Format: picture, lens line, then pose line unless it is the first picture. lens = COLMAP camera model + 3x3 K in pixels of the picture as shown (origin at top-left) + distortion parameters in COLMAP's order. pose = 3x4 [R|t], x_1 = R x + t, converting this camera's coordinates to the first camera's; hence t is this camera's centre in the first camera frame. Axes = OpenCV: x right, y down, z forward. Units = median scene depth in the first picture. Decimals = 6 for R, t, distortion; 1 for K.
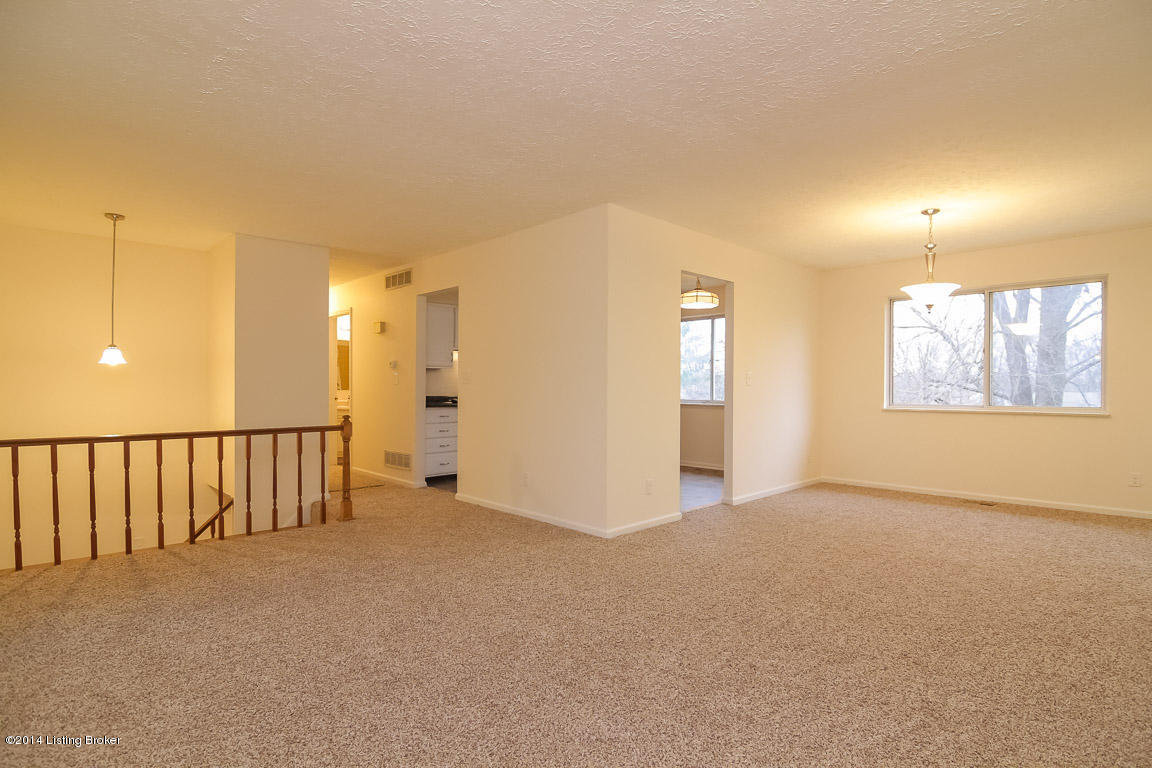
lens RADIAL K [[588.9, 0, 583.5], [0, 588.9, 382.4], [0, 0, 1]] dist [-0.013440, -0.000851]
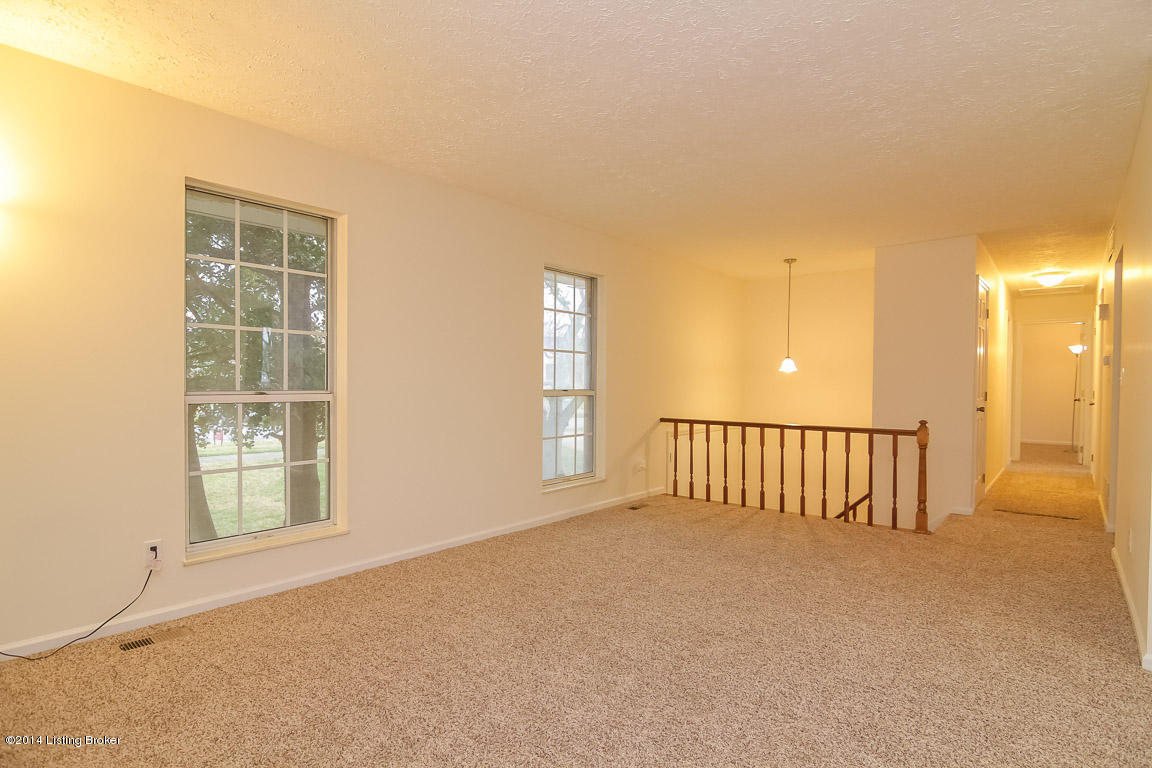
lens RADIAL K [[588.9, 0, 583.1], [0, 588.9, 392.6], [0, 0, 1]] dist [-0.013440, -0.000851]
pose [[0.098386, 0.015809, -0.995023, 0.478800], [-0.000046, 0.999874, 0.015882, -0.003115], [0.995148, -0.001517, 0.098374, 0.383196]]
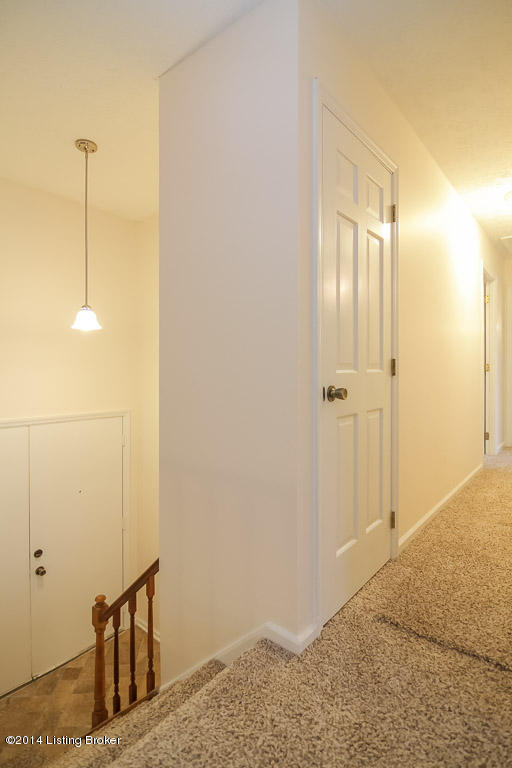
lens RADIAL K [[391.6, 0, 255.7], [0, 391.6, 363.7], [0, 0, 1]] dist [0.003423, 0.000214]
pose [[0.098756, -0.001072, -0.995111, -0.229736], [-0.003822, 0.999992, -0.001457, 0.016693], [0.995104, 0.003947, 0.098751, 1.146369]]
